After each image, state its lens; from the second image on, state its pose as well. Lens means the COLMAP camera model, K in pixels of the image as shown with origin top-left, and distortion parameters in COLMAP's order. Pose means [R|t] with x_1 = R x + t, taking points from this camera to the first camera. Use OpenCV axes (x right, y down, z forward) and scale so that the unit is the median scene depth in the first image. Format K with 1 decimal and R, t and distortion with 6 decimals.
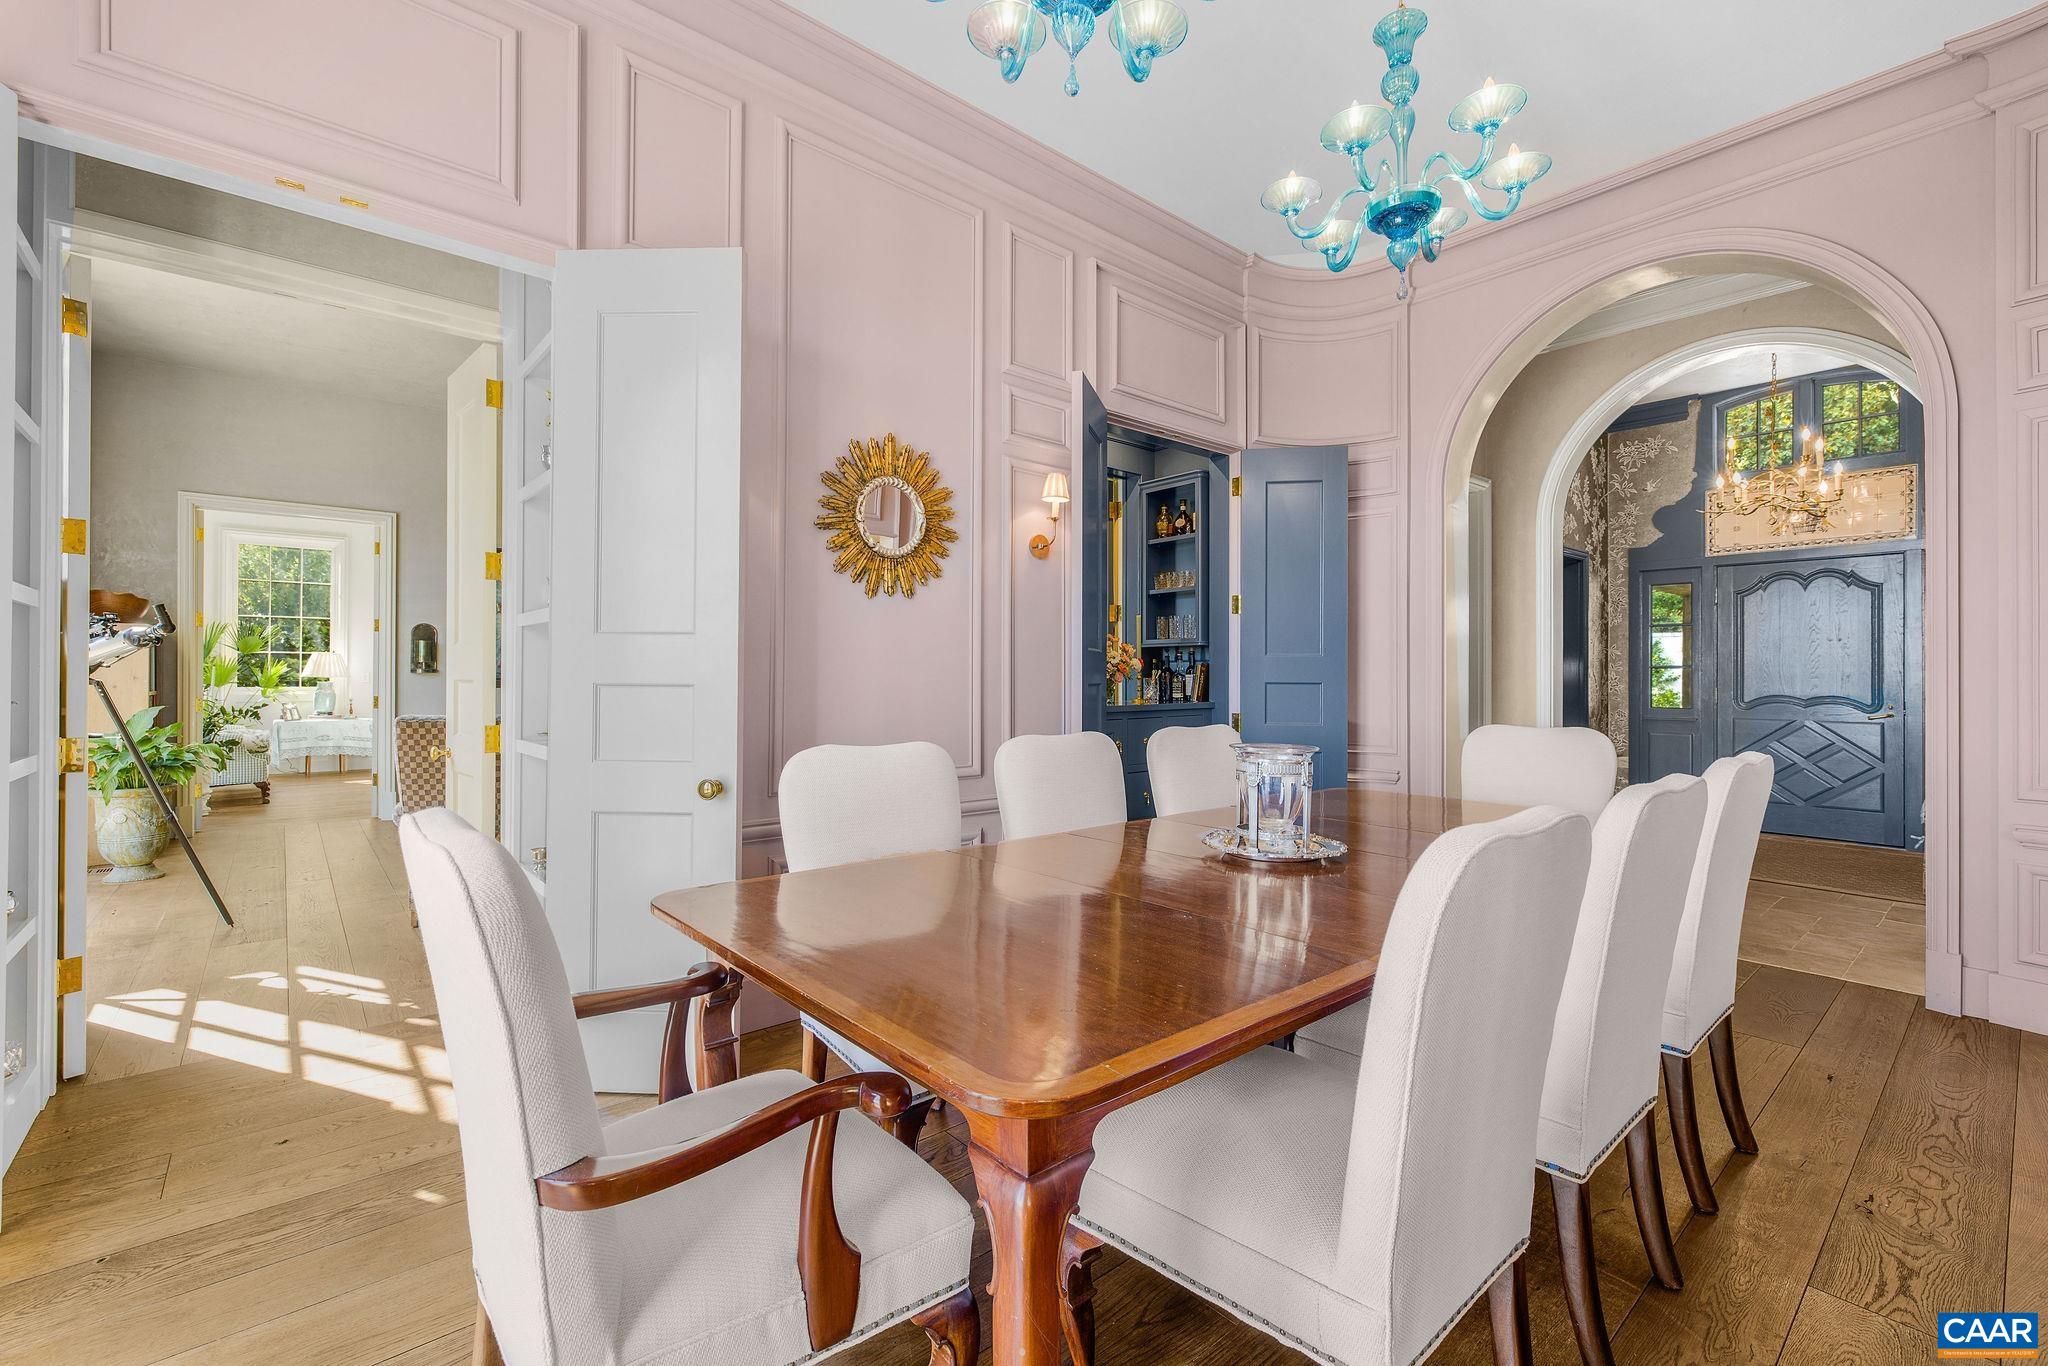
lens RADIAL K [[873.6, 0, 1032.4], [0, 873.6, 671.1], [0, 0, 1]] dist [0.006727, -0.001059]
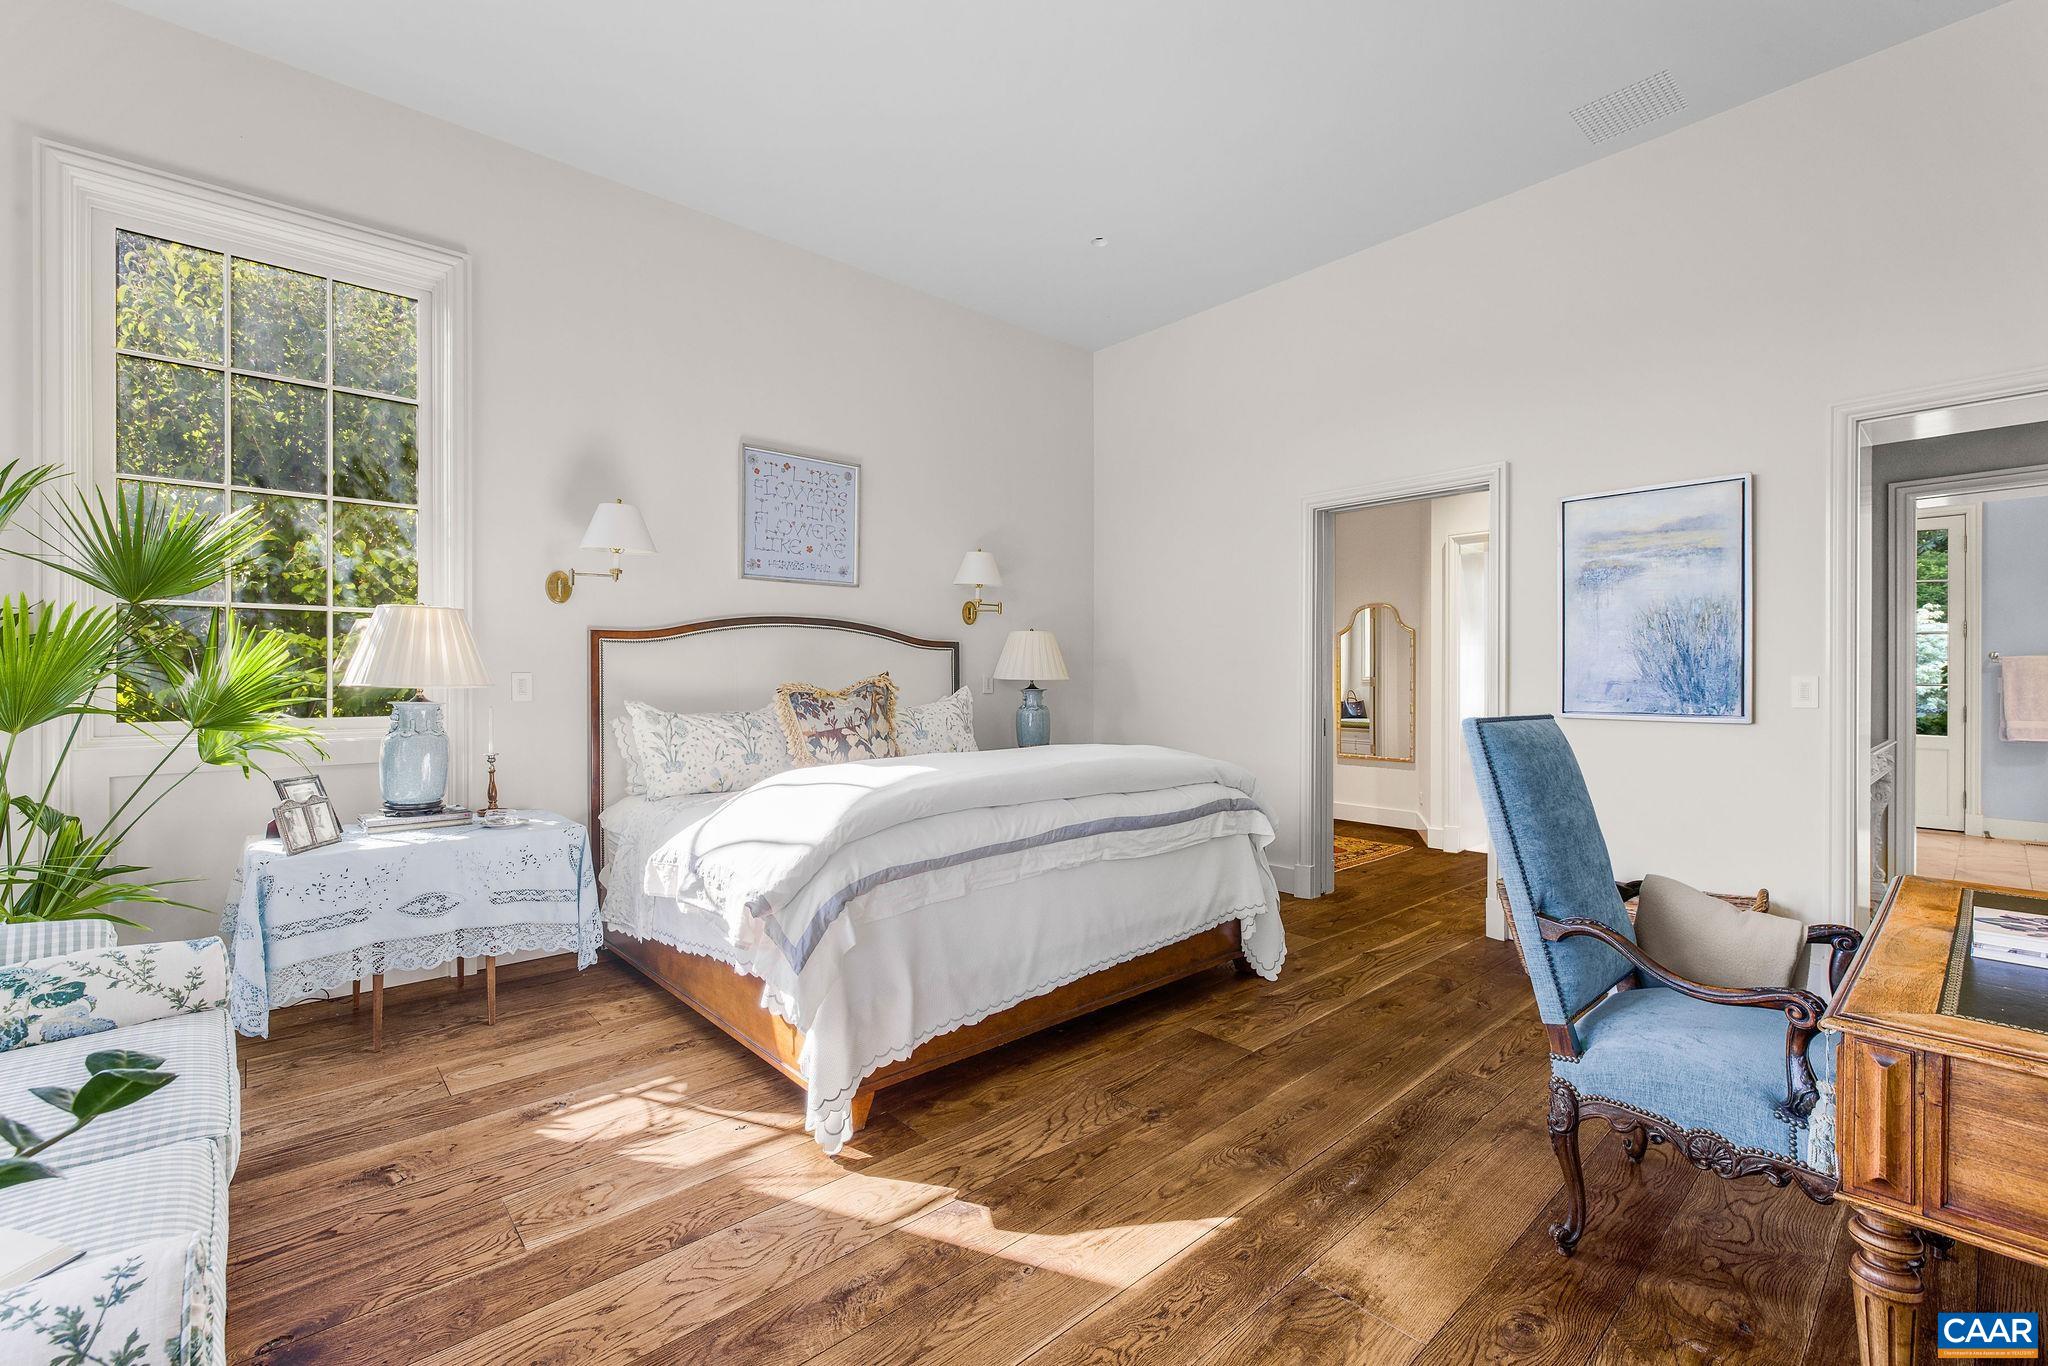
lens RADIAL K [[873.6, 0, 1032.5], [0, 873.6, 684.9], [0, 0, 1]] dist [0.006727, -0.001059]
pose [[0.999851, -0.001912, 0.017149, -0.605101], [0.001789, 0.999973, 0.007137, 0.004696], [-0.017163, -0.007105, 0.999827, 0.701218]]
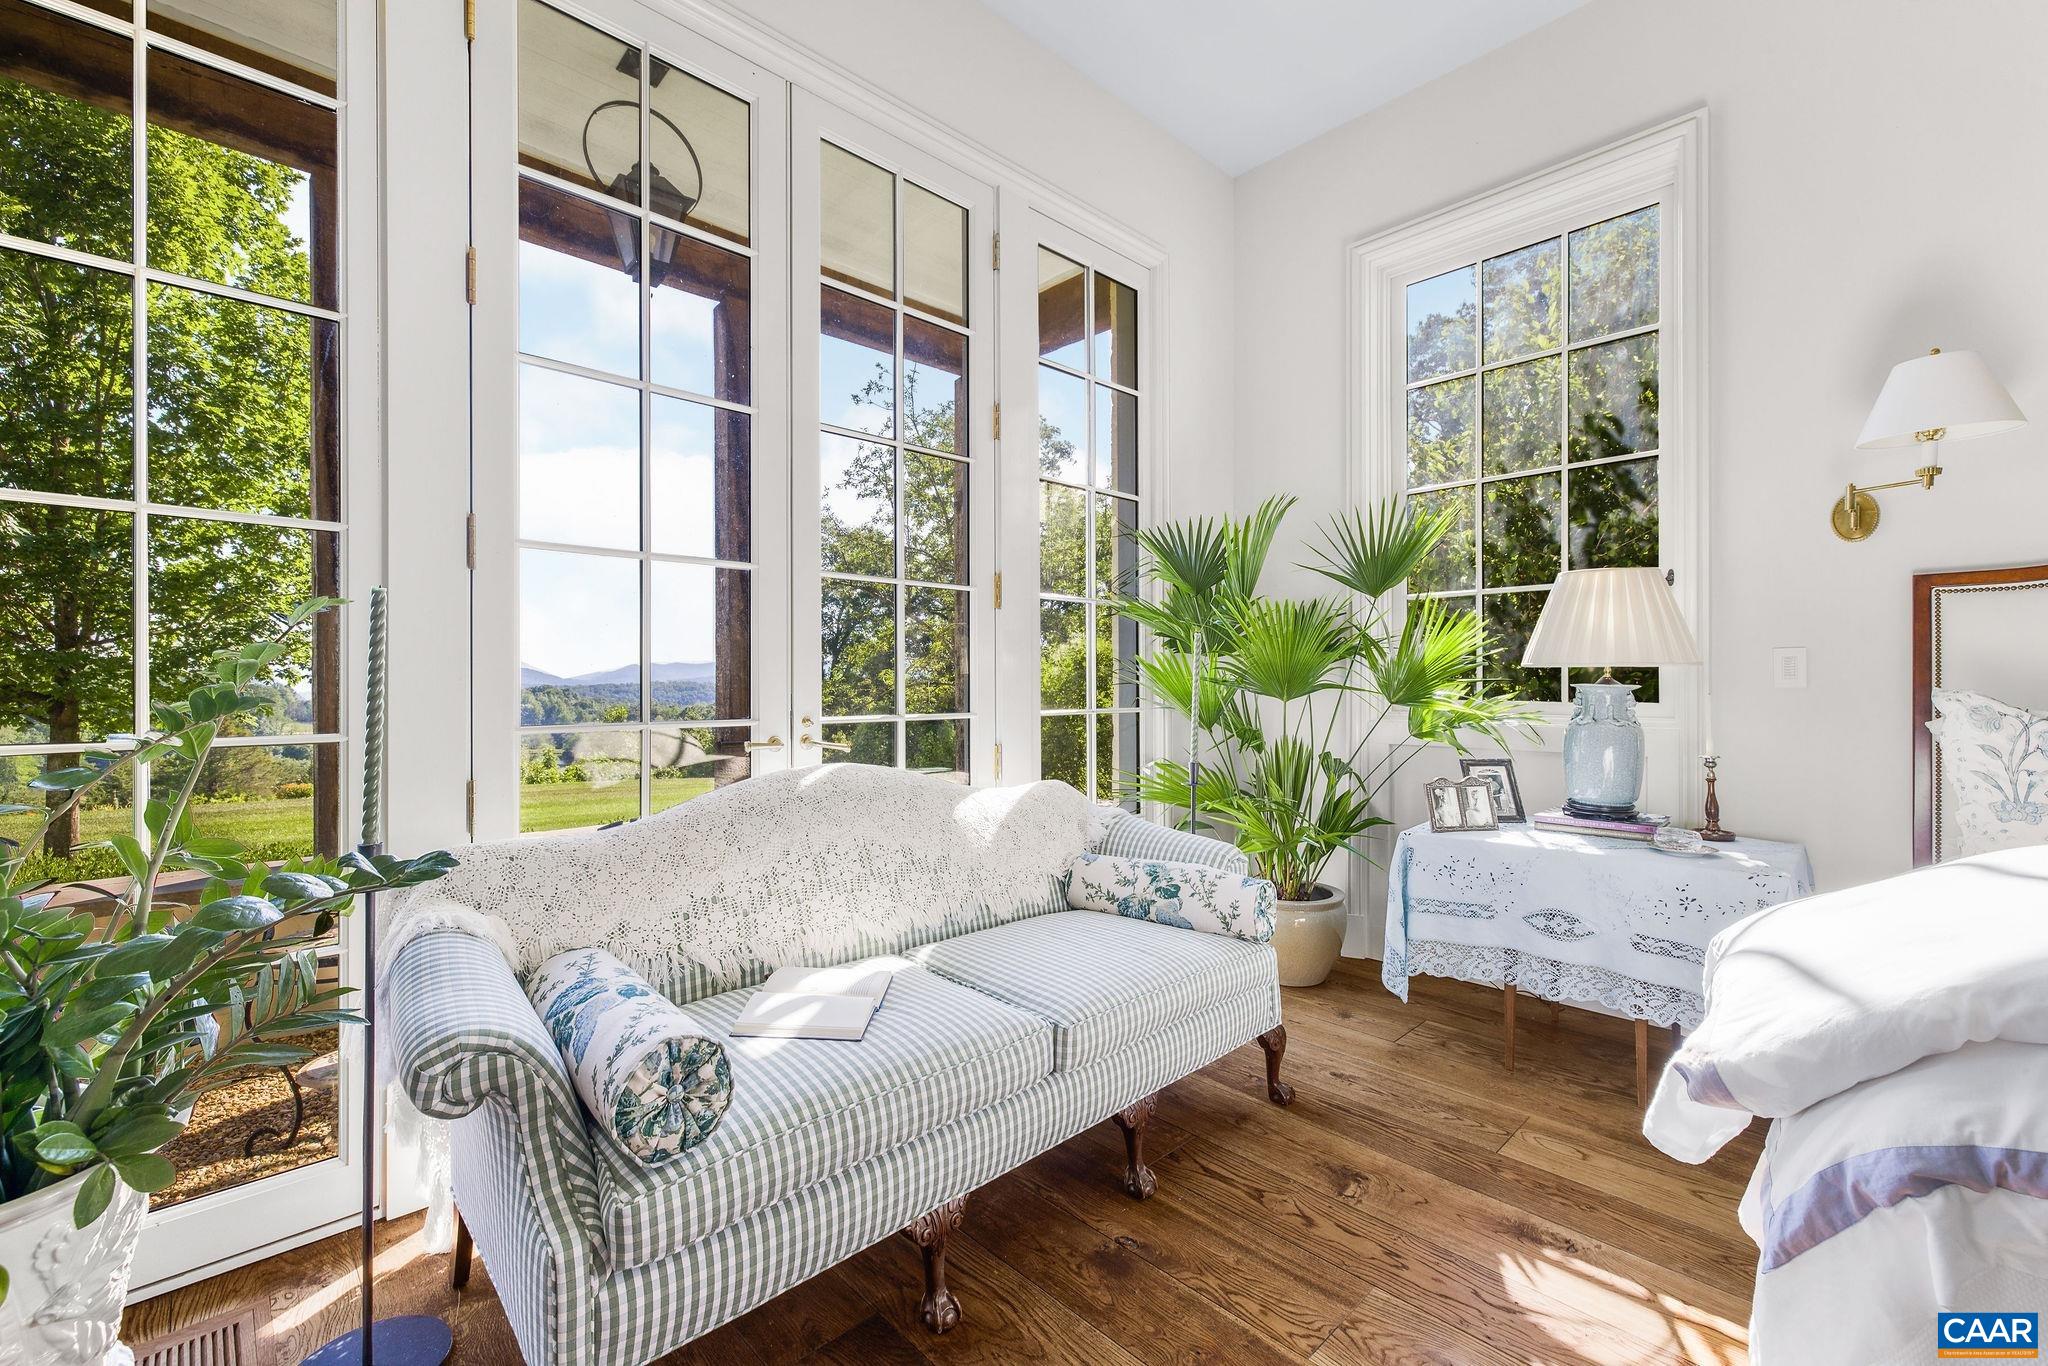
lens RADIAL K [[873.6, 0, 1040.8], [0, 873.6, 681.7], [0, 0, 1]] dist [0.006727, -0.001059]
pose [[0.041823, -0.002169, -0.999123, -0.566837], [0.000910, 0.999997, -0.002133, 0.011524], [0.999125, -0.000820, 0.041825, 0.826793]]
